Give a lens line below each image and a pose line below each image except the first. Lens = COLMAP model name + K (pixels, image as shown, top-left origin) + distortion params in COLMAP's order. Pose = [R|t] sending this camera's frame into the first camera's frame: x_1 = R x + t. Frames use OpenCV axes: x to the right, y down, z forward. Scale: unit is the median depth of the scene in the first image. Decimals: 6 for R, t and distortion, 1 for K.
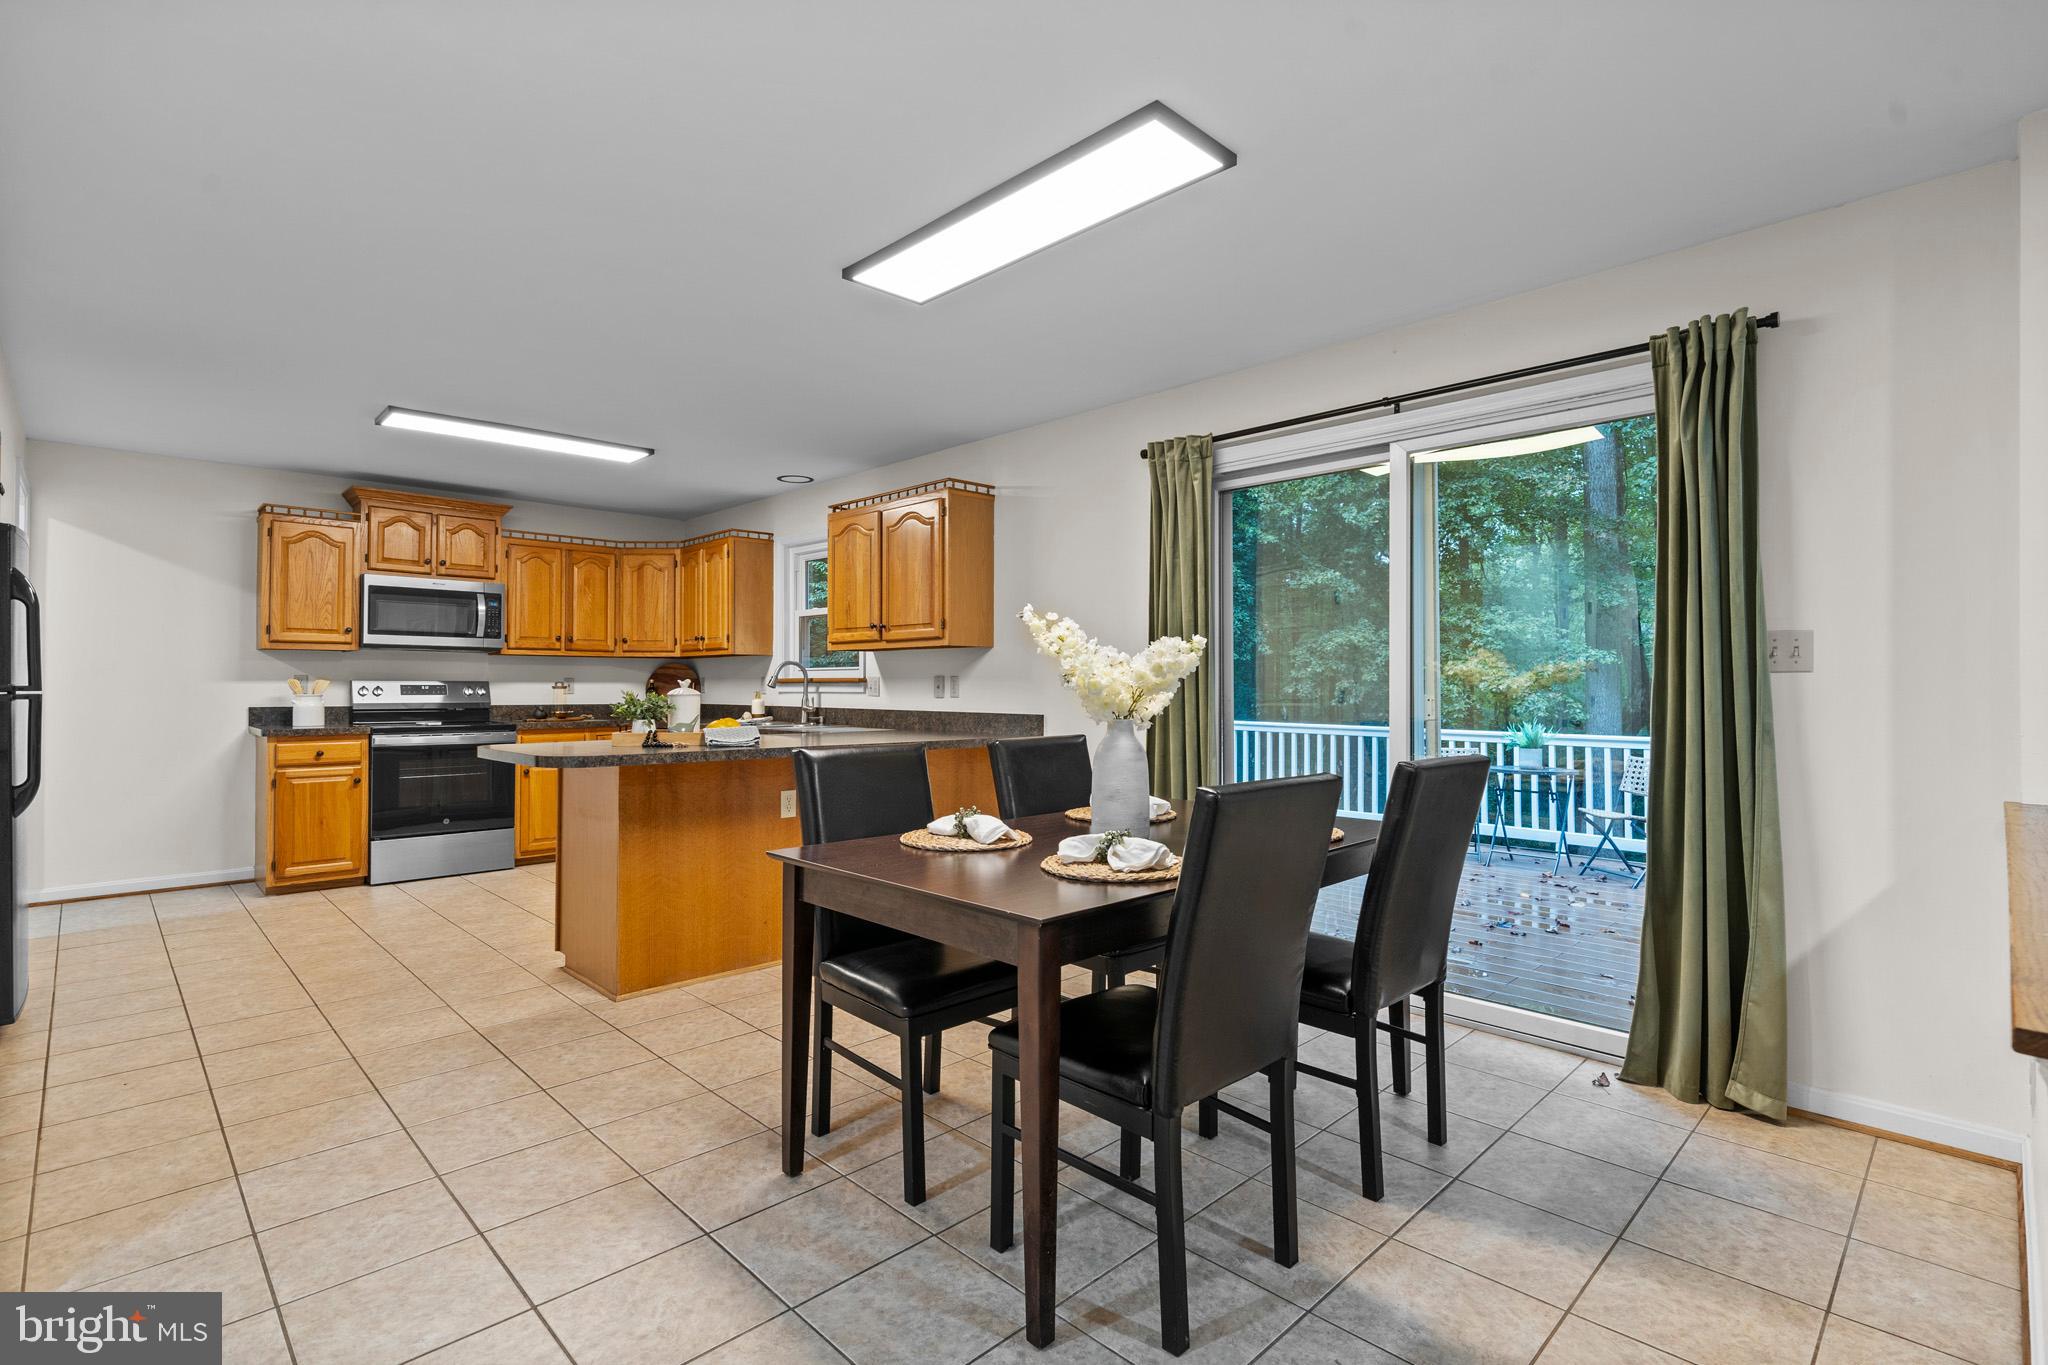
lens RADIAL K [[972.0, 0, 1019.3], [0, 972.0, 671.0], [0, 0, 1]] dist [0.000541, -0.000291]
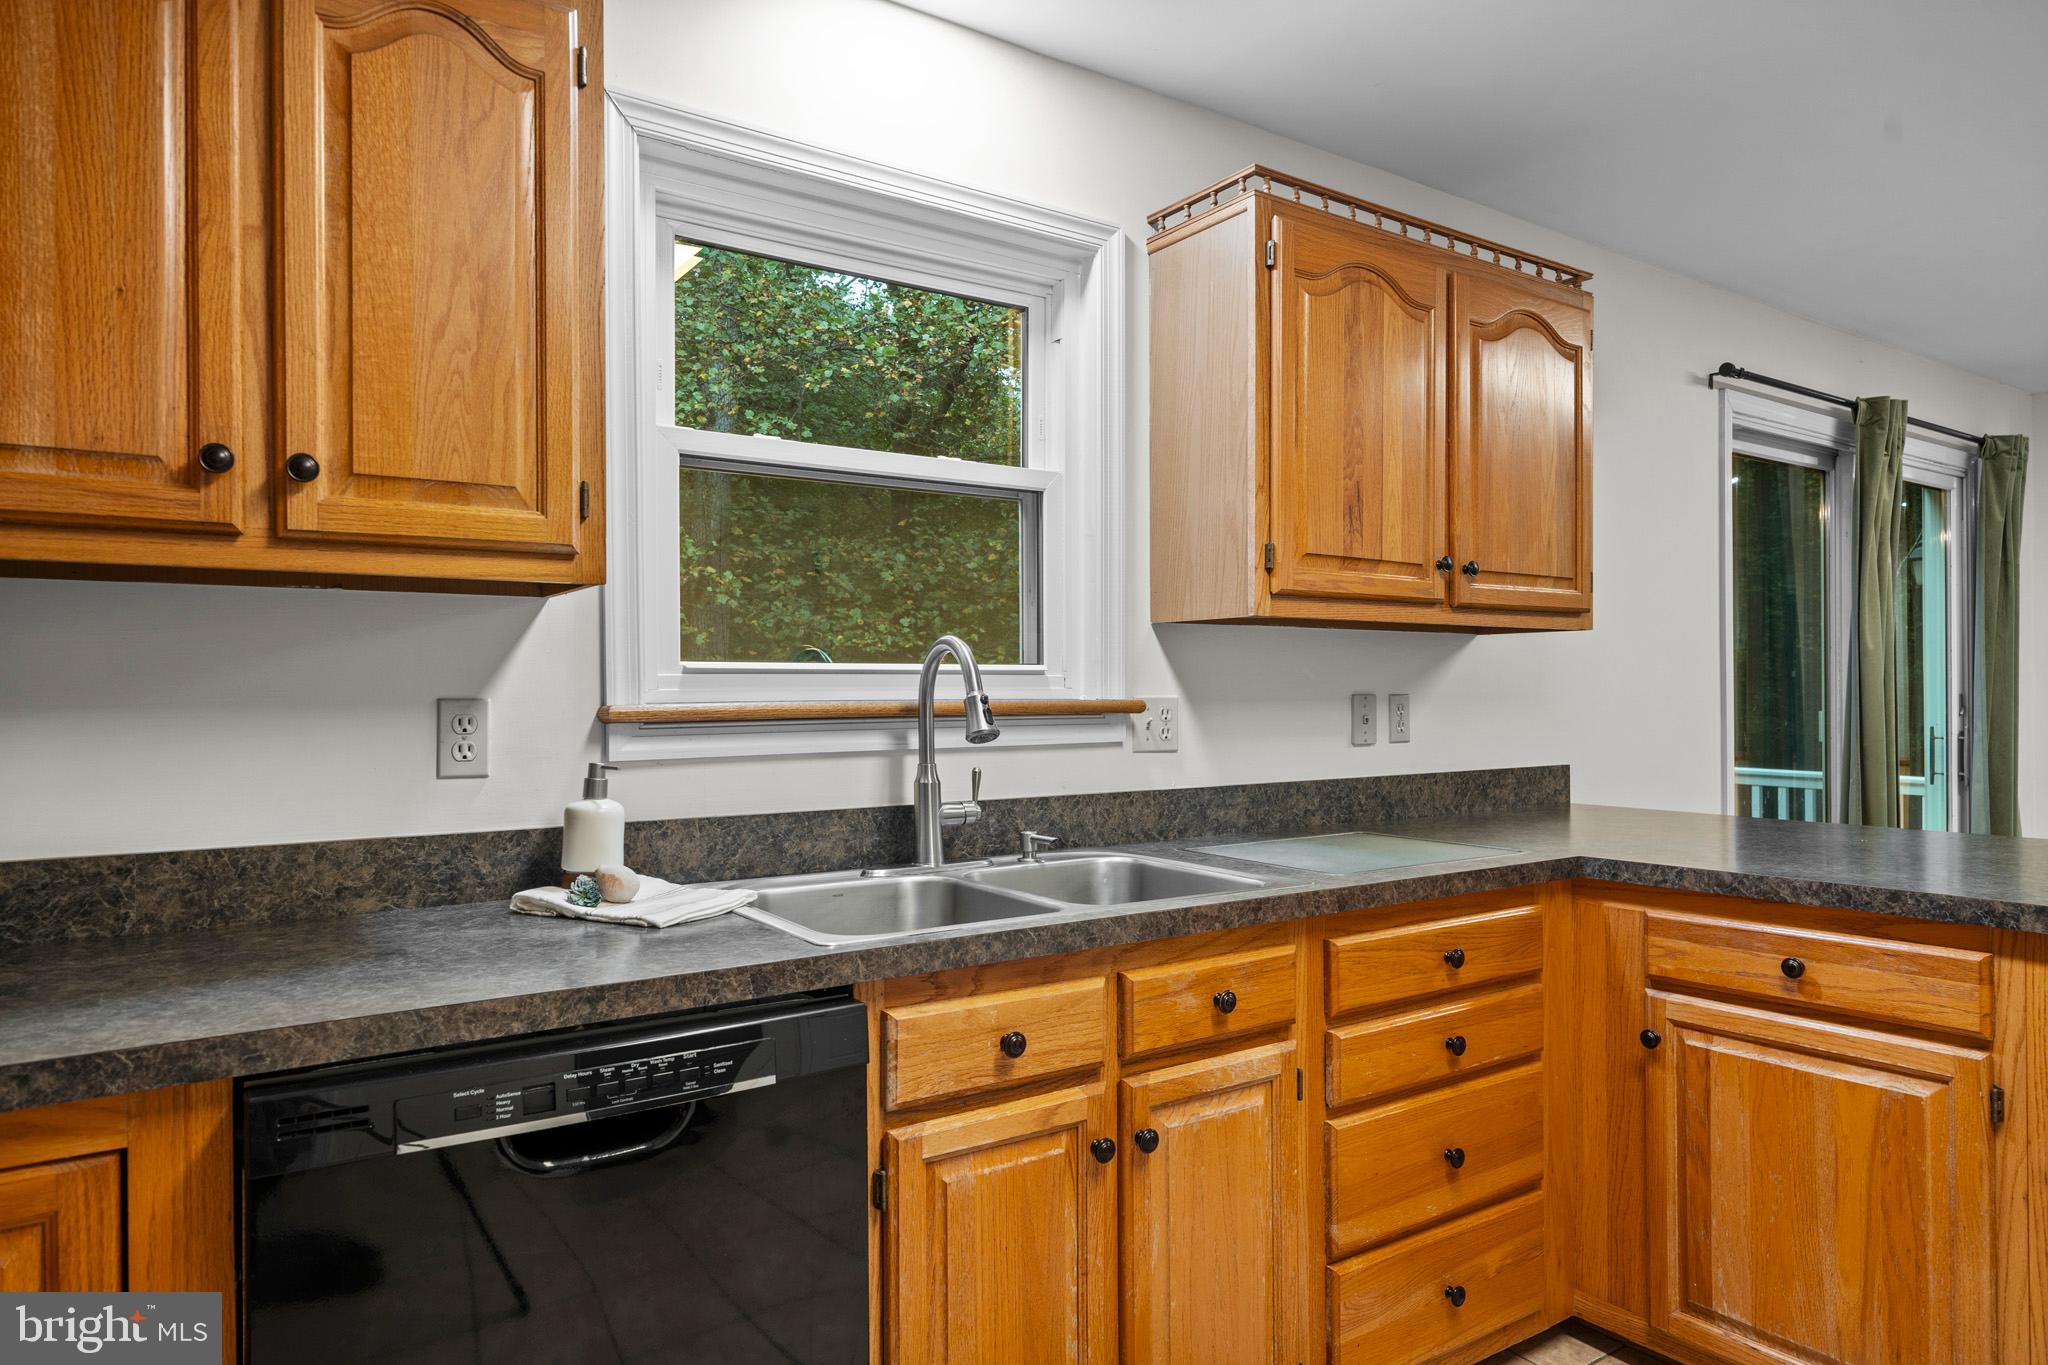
lens RADIAL K [[1237.1, 0, 1028.4], [0, 1237.1, 689.8], [0, 0, 1]] dist [-0.000879, -0.002355]
pose [[0.173979, 0.002279, 0.984747, -0.641867], [-0.008378, 0.999965, -0.000834, 0.004801], [-0.984714, -0.008106, 0.173992, 1.049324]]
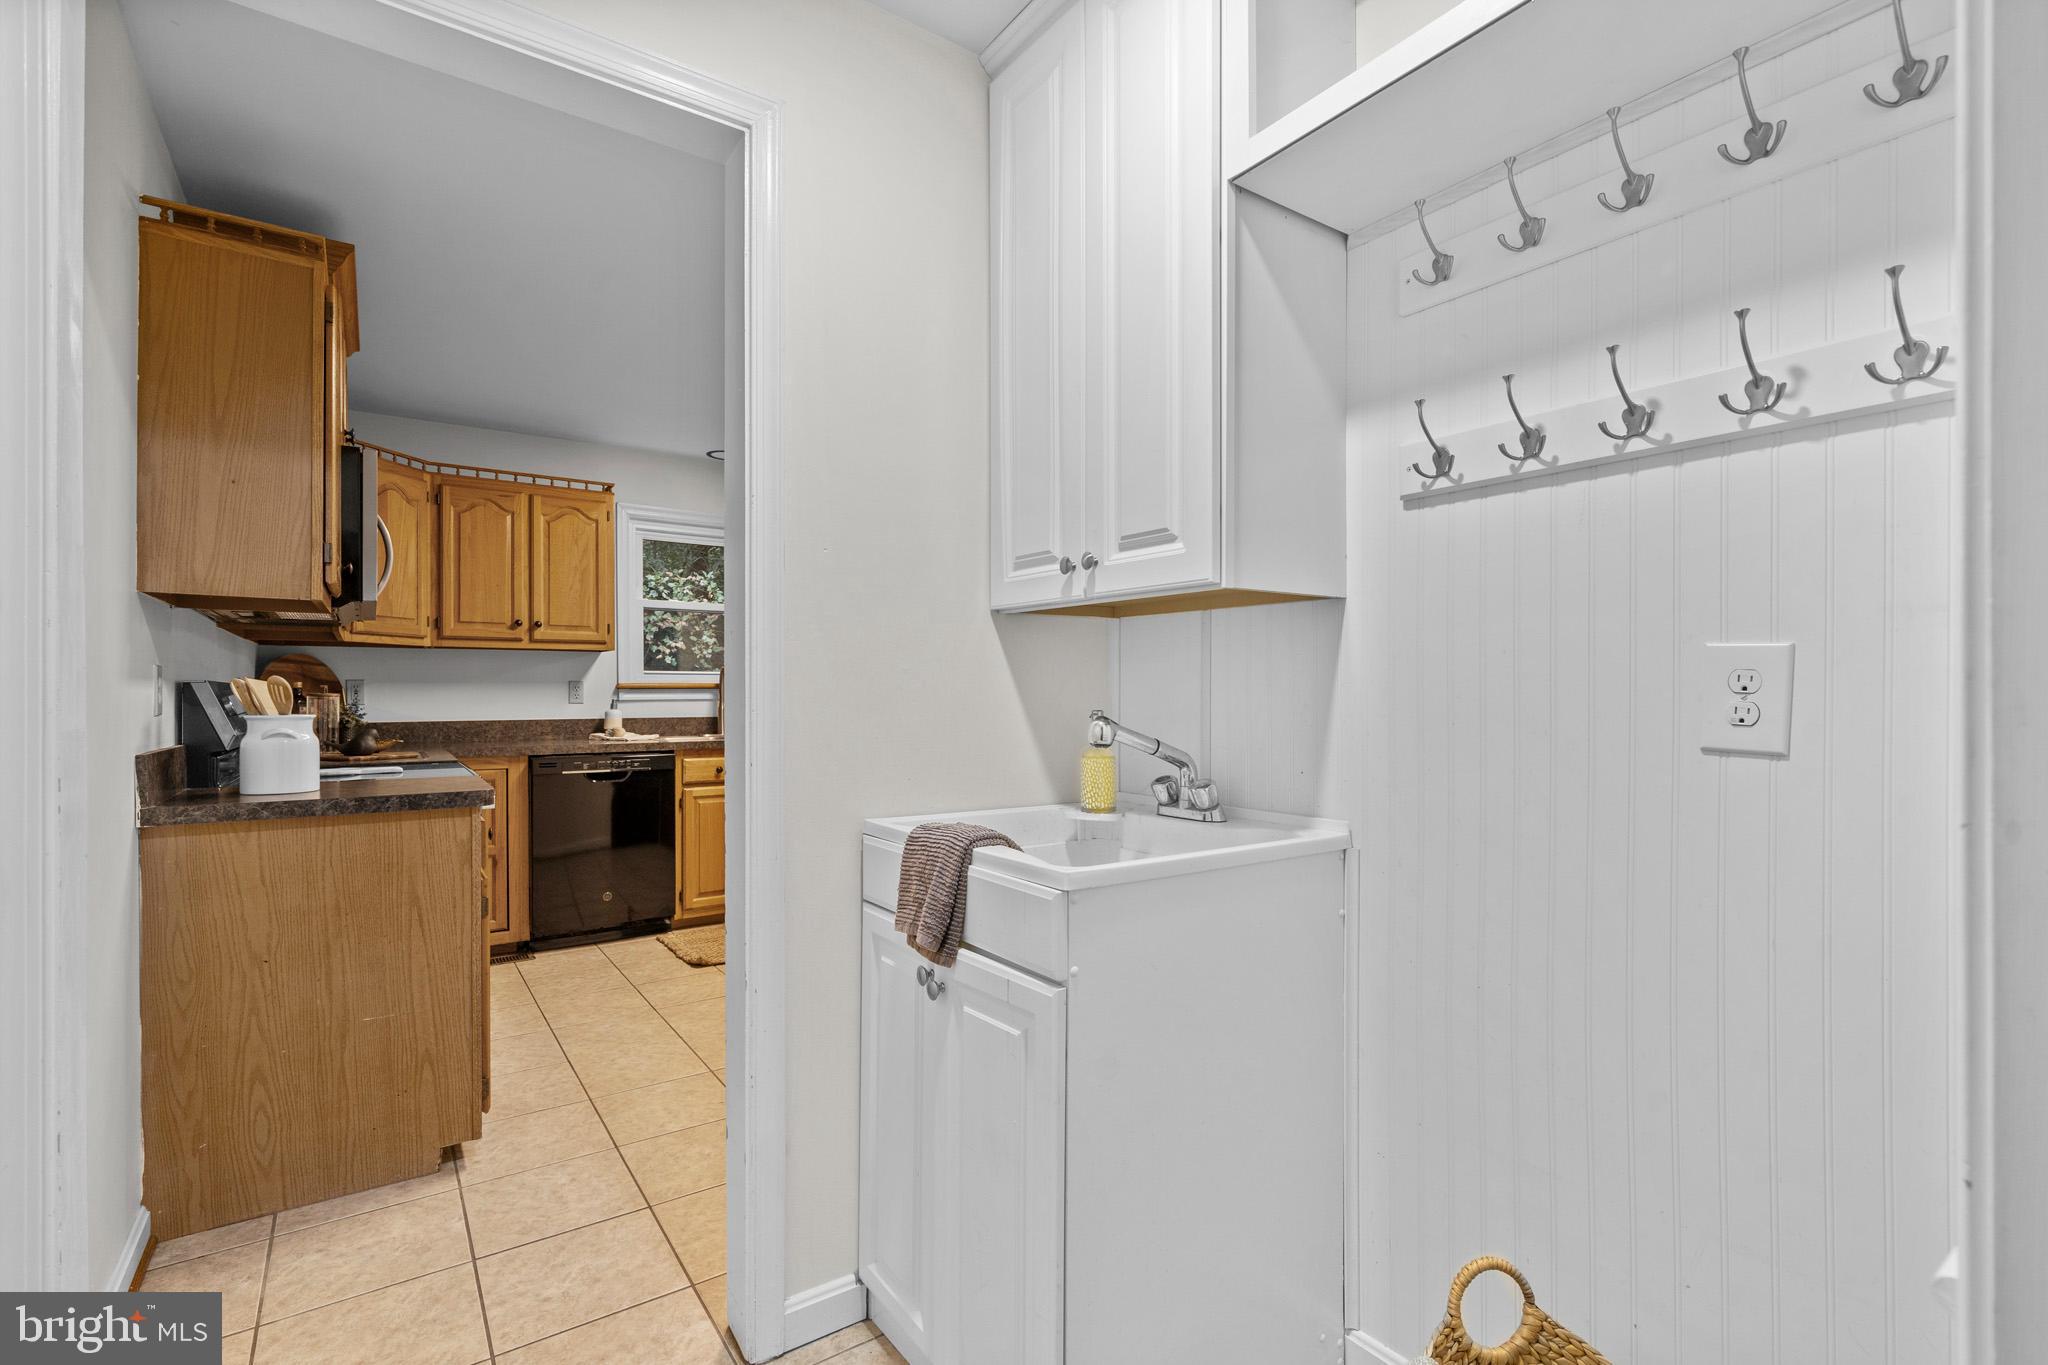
lens RADIAL K [[919.8, 0, 1014.1], [0, 919.8, 686.5], [0, 0, 1]] dist [0.001757, 0.000206]
pose [[0.153882, 0.007339, 0.988062, -1.152464], [-0.010754, 0.999926, -0.005752, 0.014107], [-0.988031, -0.009740, 0.153950, 0.703051]]
